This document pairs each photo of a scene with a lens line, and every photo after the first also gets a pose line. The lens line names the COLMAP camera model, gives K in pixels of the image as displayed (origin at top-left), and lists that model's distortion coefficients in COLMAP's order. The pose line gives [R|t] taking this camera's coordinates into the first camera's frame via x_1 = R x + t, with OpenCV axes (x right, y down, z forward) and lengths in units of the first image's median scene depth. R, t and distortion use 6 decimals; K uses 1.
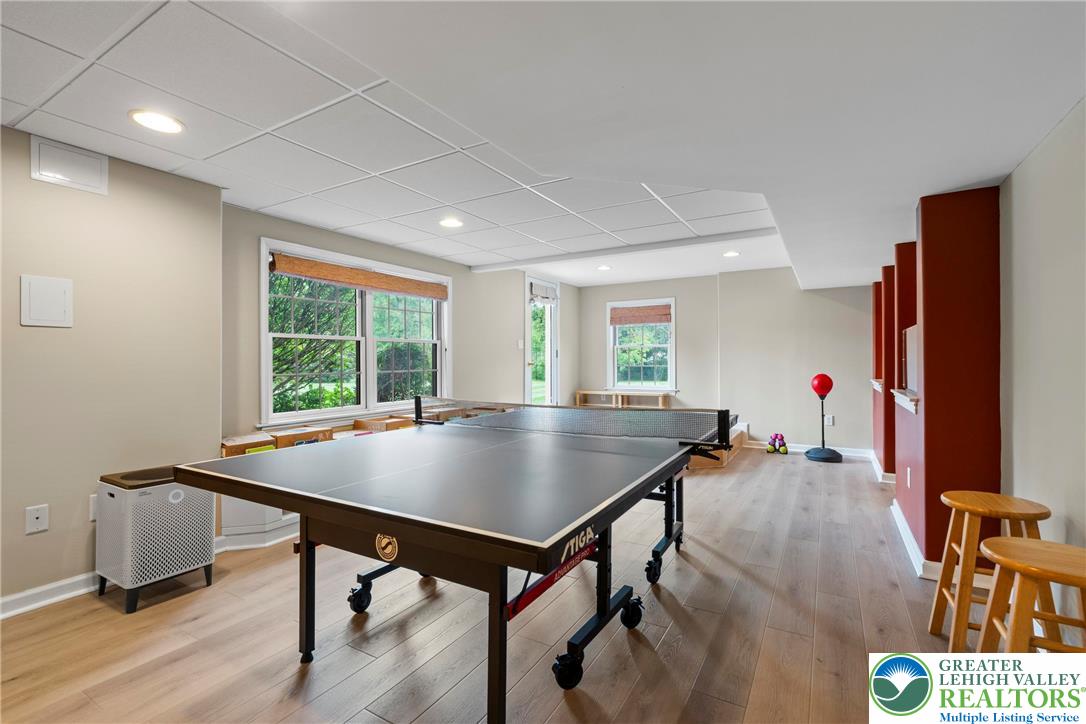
lens RADIAL K [[484.5, 0, 538.0], [0, 484.5, 362.8], [0, 0, 1]] dist [-0.004085, 0.000074]
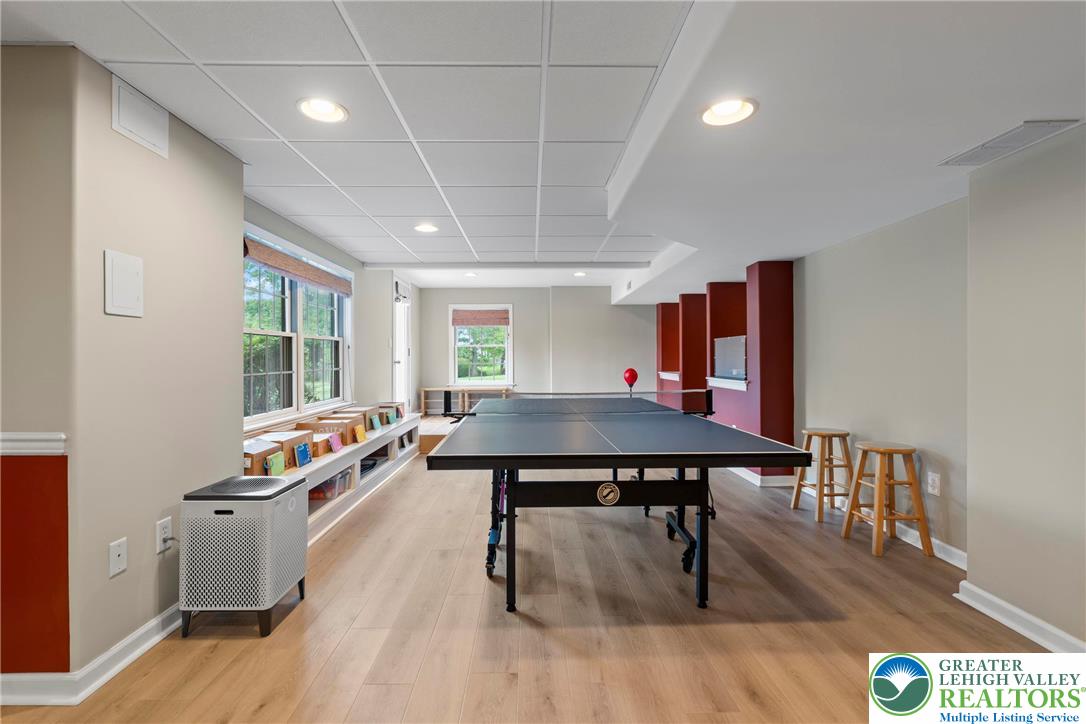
lens RADIAL K [[484.5, 0, 538.0], [0, 484.5, 362.8], [0, 0, 1]] dist [-0.004085, 0.000074]
pose [[0.852400, -0.004406, 0.522872, -0.372917], [0.002725, 0.999988, 0.003984, 0.000762], [-0.522883, -0.001971, 0.852402, -0.018323]]
